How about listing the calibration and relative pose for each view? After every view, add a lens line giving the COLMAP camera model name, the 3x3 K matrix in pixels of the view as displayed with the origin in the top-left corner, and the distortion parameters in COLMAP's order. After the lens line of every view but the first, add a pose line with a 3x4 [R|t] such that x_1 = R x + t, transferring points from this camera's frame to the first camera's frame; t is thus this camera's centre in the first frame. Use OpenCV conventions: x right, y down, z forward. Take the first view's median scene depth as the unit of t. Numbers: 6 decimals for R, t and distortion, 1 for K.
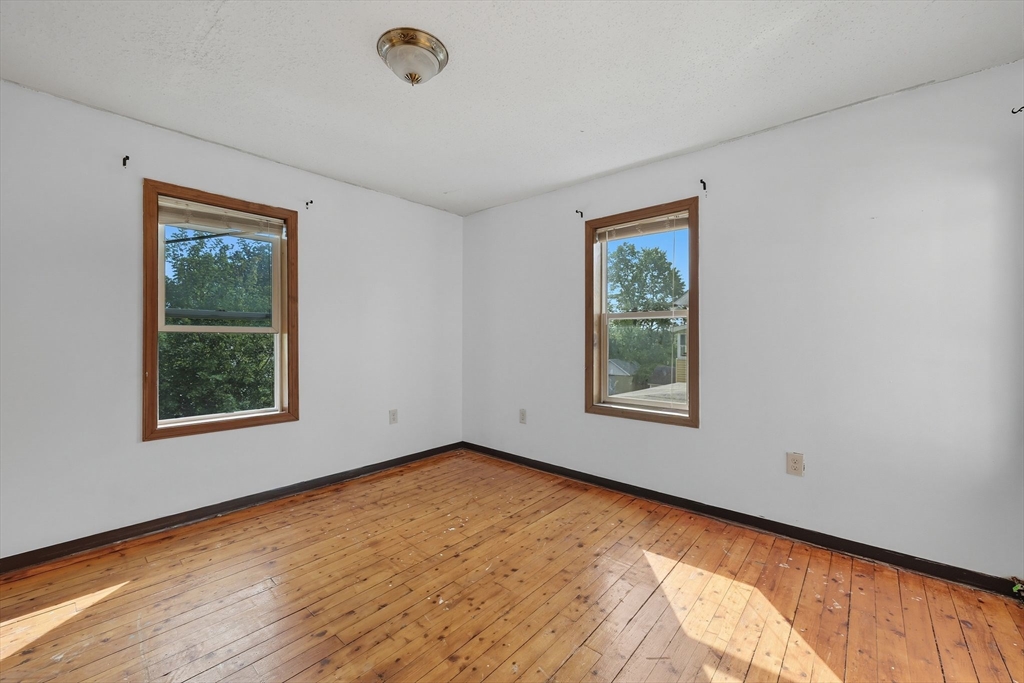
lens RADIAL K [[414.7, 0, 513.2], [0, 414.7, 339.1], [0, 0, 1]] dist [0.000748, -0.000660]
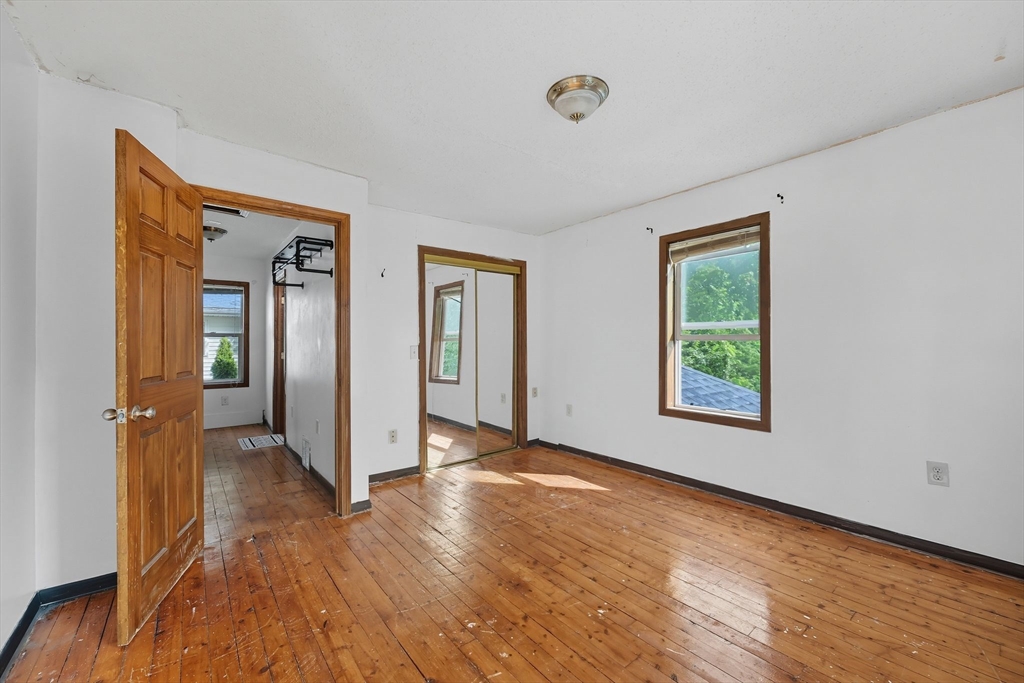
lens RADIAL K [[414.7, 0, 513.4], [0, 414.7, 345.0], [0, 0, 1]] dist [0.000748, -0.000660]
pose [[-0.190514, 0.000254, -0.981684, 0.556356], [-0.002925, 0.999995, 0.000826, -0.002294], [0.981680, 0.003029, -0.190512, 0.651249]]
